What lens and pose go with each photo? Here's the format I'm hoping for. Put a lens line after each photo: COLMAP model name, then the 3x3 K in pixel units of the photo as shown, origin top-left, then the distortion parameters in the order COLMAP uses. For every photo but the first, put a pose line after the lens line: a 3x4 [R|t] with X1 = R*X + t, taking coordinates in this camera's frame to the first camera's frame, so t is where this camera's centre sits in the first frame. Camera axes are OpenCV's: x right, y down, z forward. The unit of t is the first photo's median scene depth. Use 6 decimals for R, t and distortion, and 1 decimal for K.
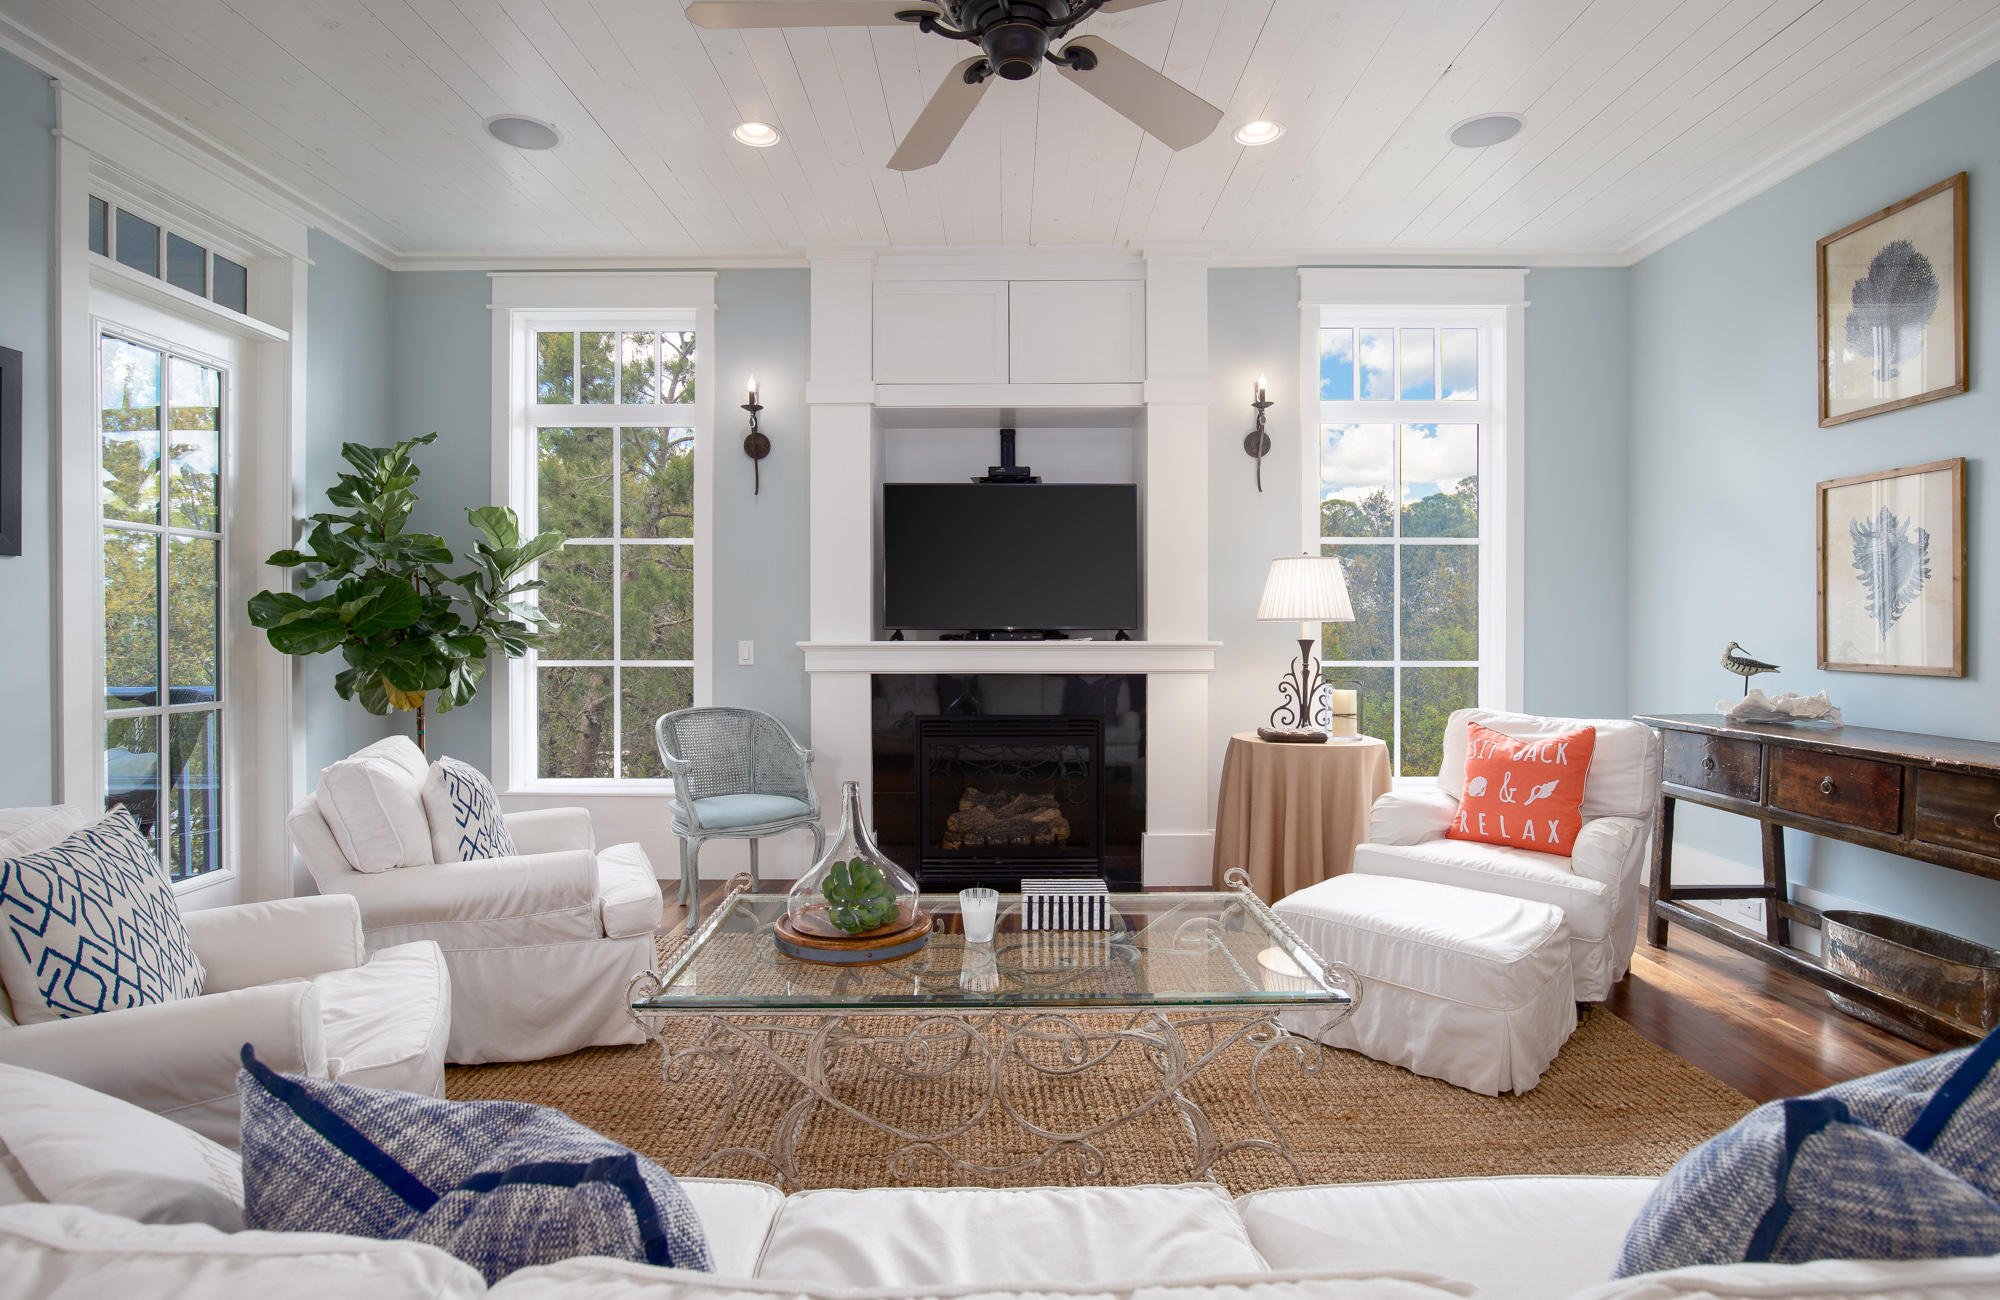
lens RADIAL K [[974.1, 0, 996.8], [0, 974.1, 632.6], [0, 0, 1]] dist [-0.021392, 0.001959]
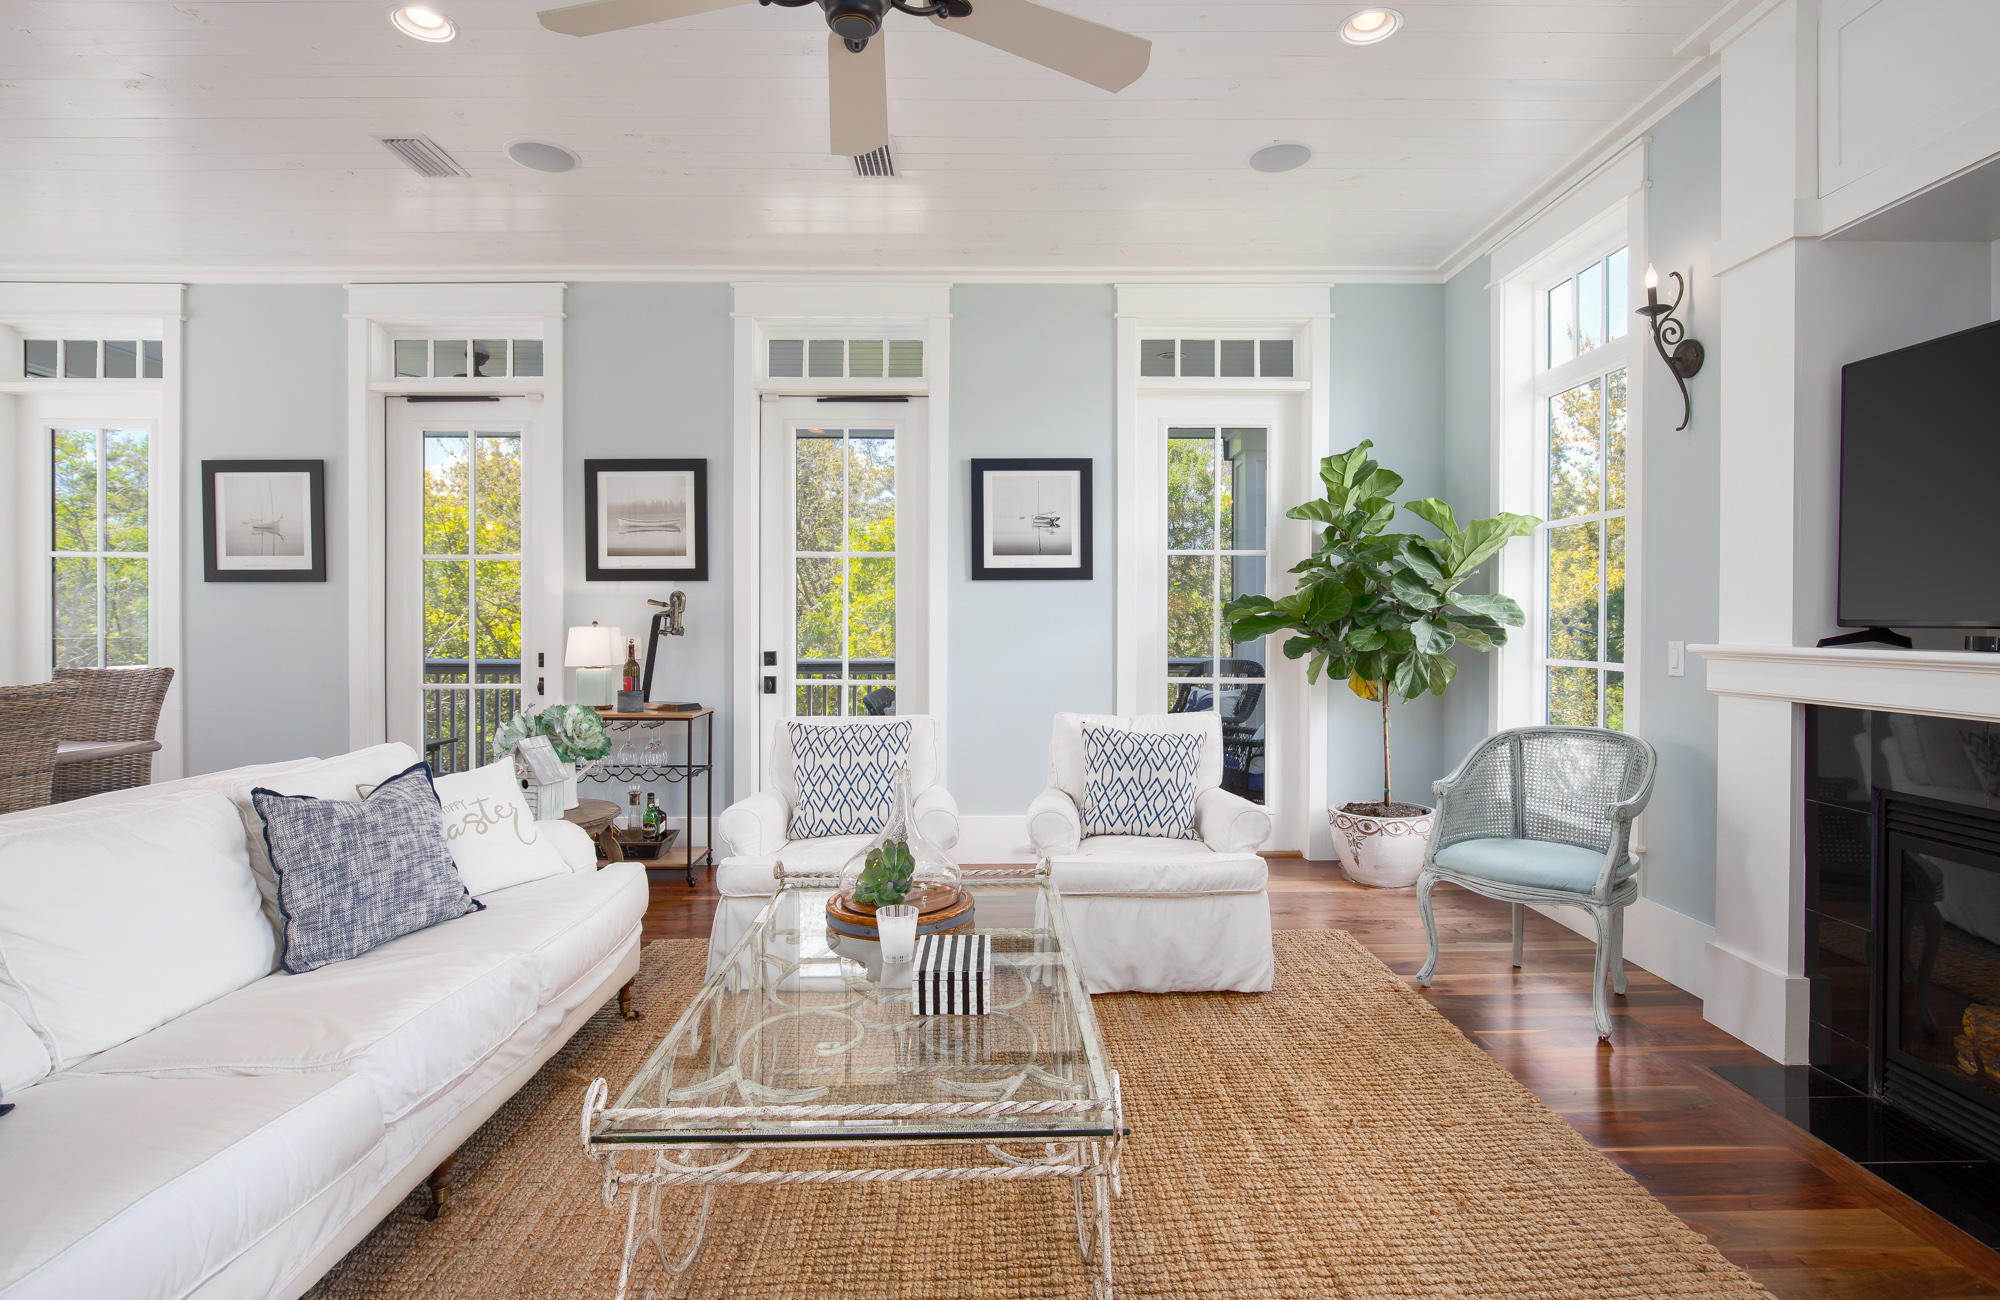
lens RADIAL K [[974.1, 0, 996.8], [0, 974.1, 632.6], [0, 0, 1]] dist [-0.021392, 0.001959]
pose [[0.011382, 0.010581, -0.999879, 0.483091], [-0.005326, 0.999930, 0.010521, -0.003258], [0.999921, 0.005206, 0.011437, 0.570461]]
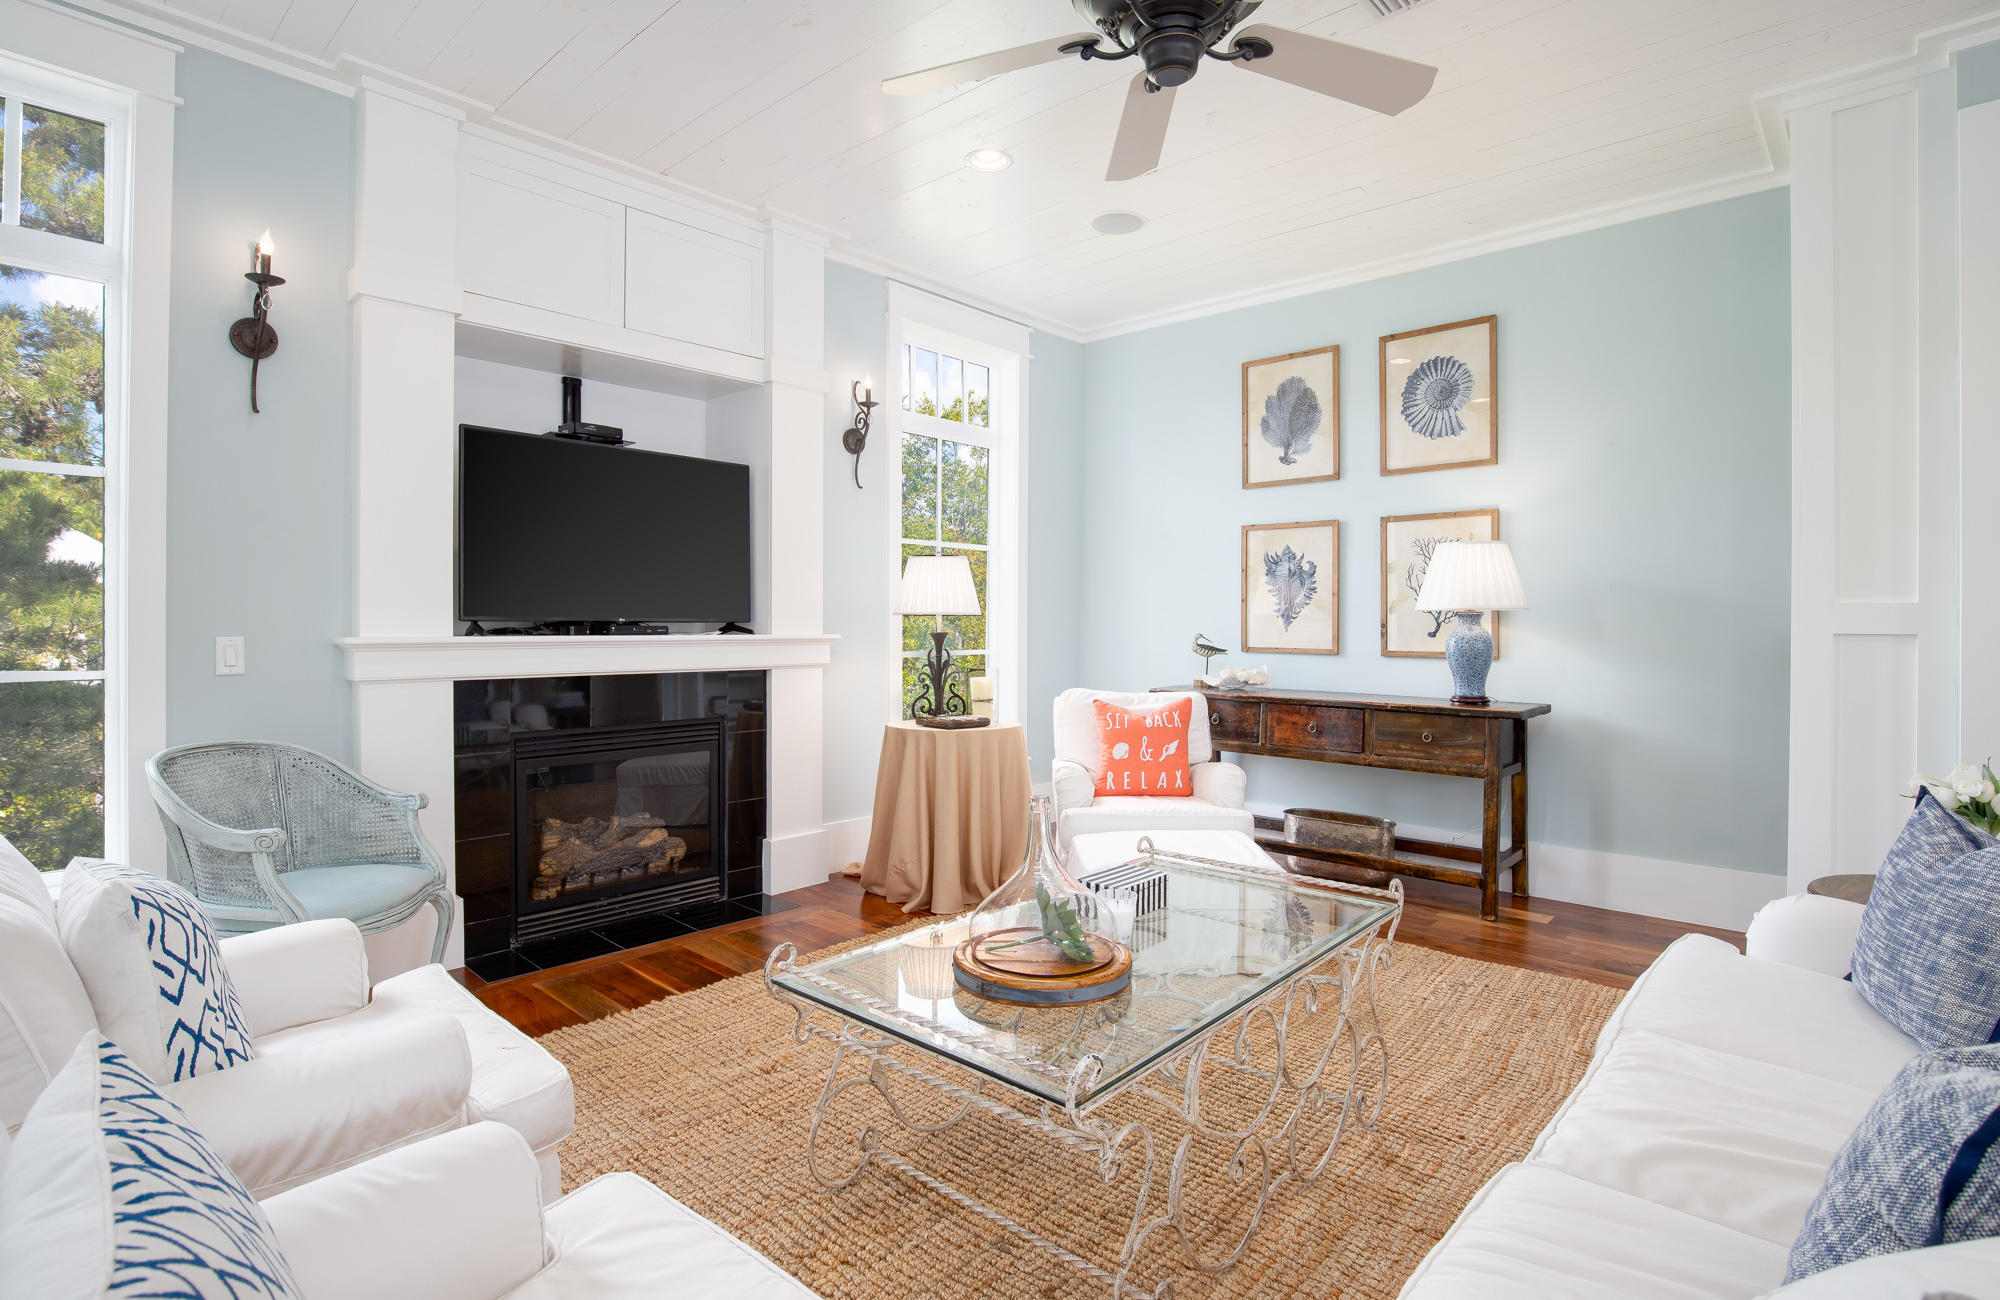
lens RADIAL K [[970.0, 0, 1002.3], [0, 970.0, 626.0], [0, 0, 1]] dist [-0.033983, 0.000396]
pose [[0.673292, 0.001934, 0.739374, -0.425502], [-0.002577, 0.999997, -0.000269, 0.000021], [-0.739372, -0.001724, 0.673295, 0.227235]]
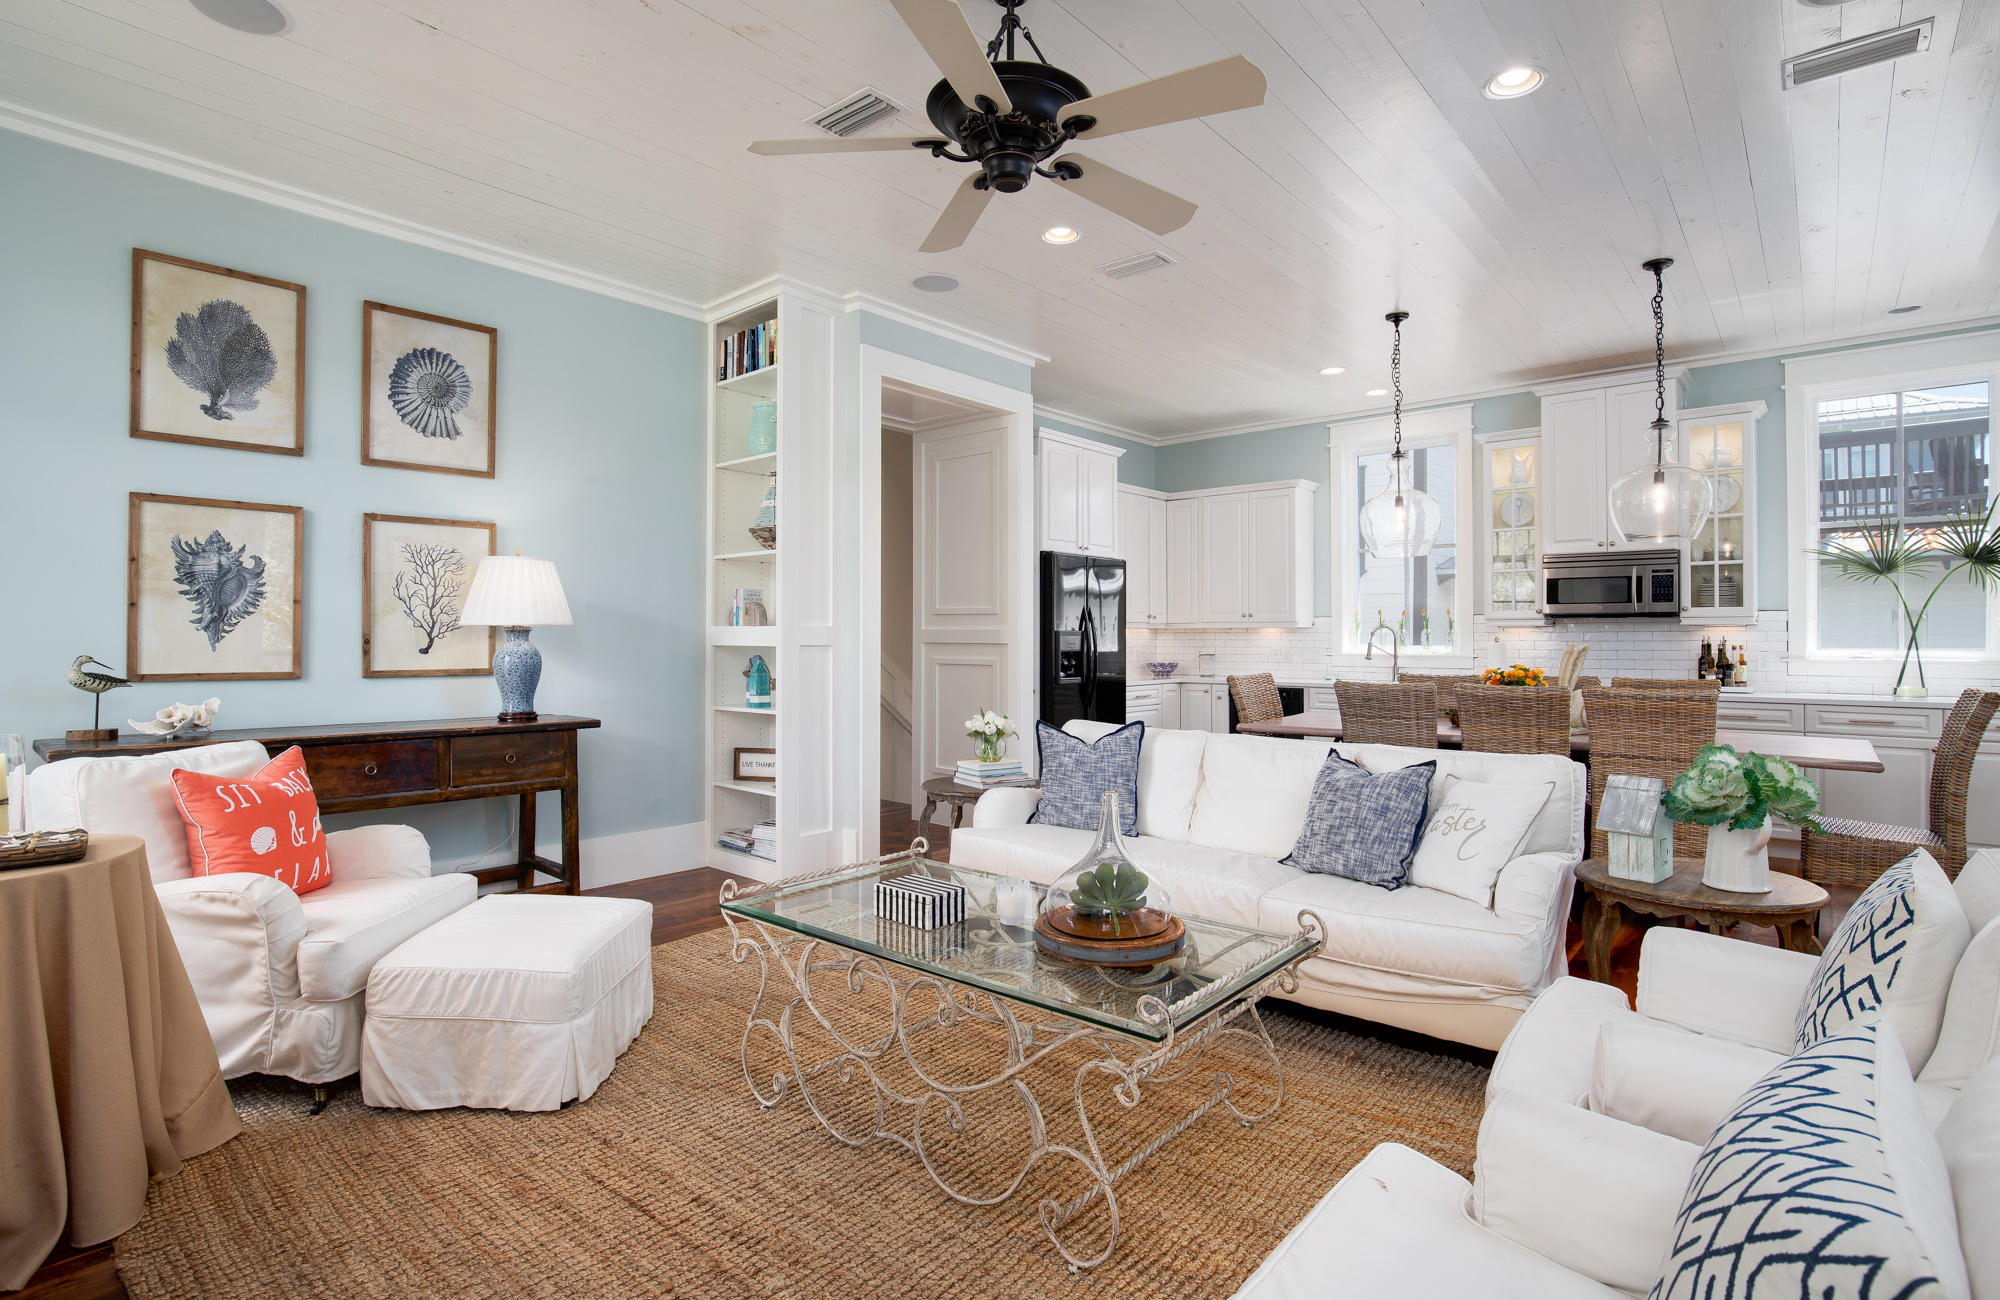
lens RADIAL K [[970.0, 0, 1002.3], [0, 970.0, 626.0], [0, 0, 1]] dist [-0.033983, 0.000396]
pose [[-0.758719, 0.009027, 0.651356, -0.383162], [0.001765, 0.999929, -0.011802, -0.005033], [-0.651416, -0.007805, -0.758681, 0.978449]]
